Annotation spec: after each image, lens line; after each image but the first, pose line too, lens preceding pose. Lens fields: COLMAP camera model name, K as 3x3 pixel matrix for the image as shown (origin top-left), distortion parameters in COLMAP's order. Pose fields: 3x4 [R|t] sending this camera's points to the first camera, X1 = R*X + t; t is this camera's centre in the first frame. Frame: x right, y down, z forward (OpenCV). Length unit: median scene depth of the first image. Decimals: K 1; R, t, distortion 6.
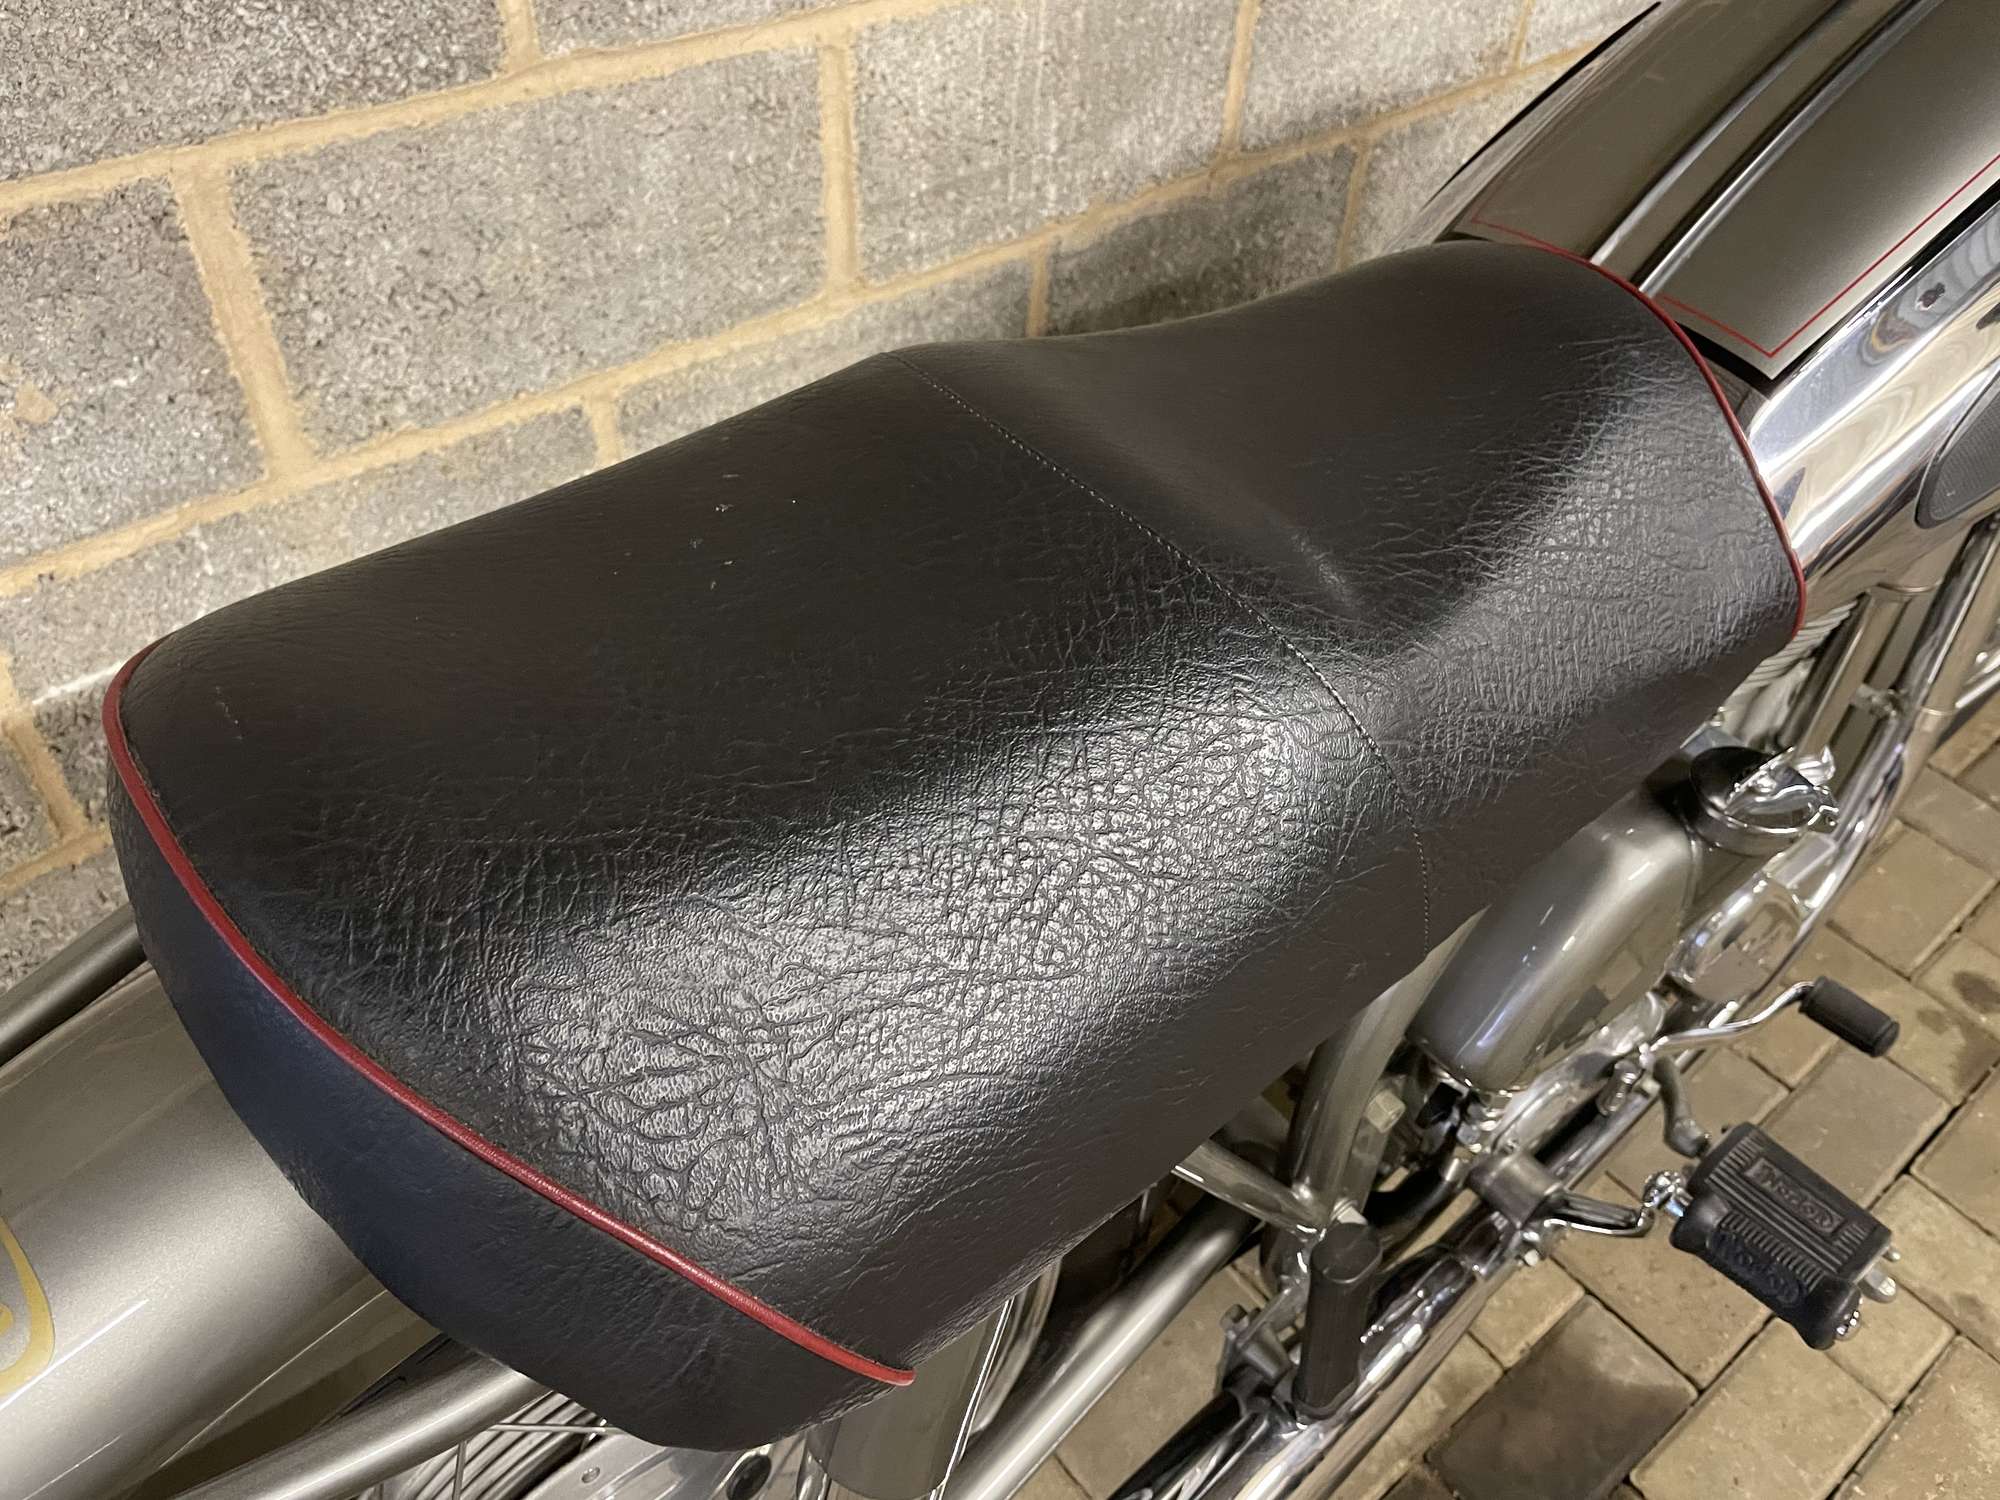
lens RADIAL K [[1524.4, 0, 1001.5], [0, 1524.4, 729.3], [0, 0, 1]] dist [0.084533, -0.126701]
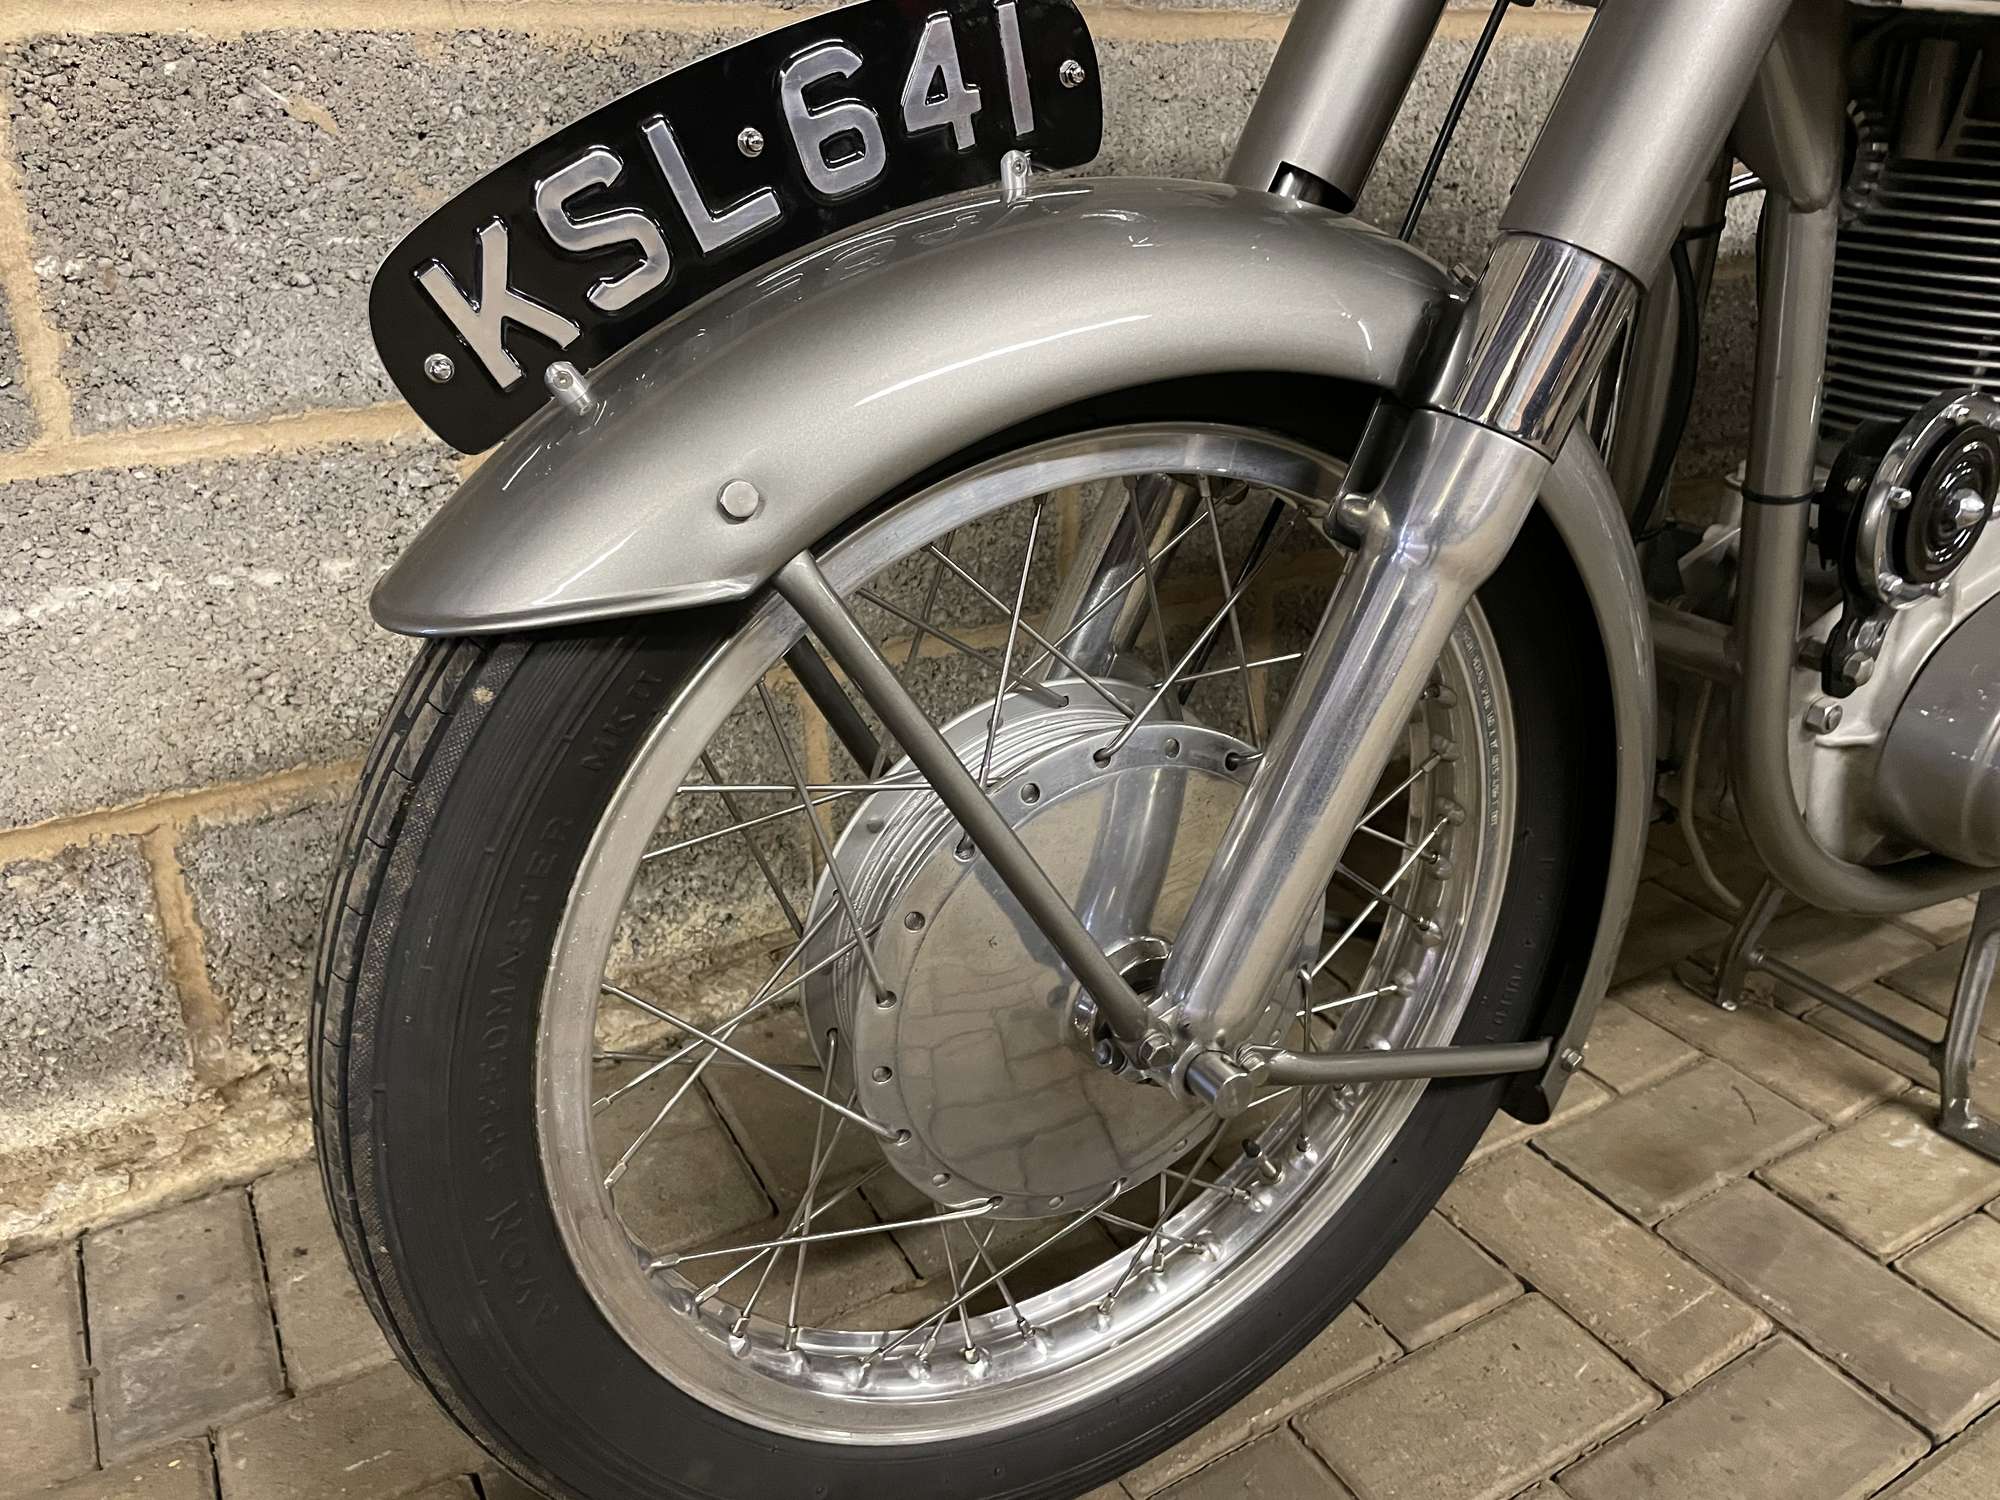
lens RADIAL K [[1524.4, 0, 1001.5], [0, 1524.4, 729.3], [0, 0, 1]] dist [0.084533, -0.126701]
pose [[0.986290, 0.041328, -0.159760, -0.154043], [-0.088388, 0.949849, -0.299957, 0.368468], [0.139351, 0.309966, 0.940480, 0.133176]]
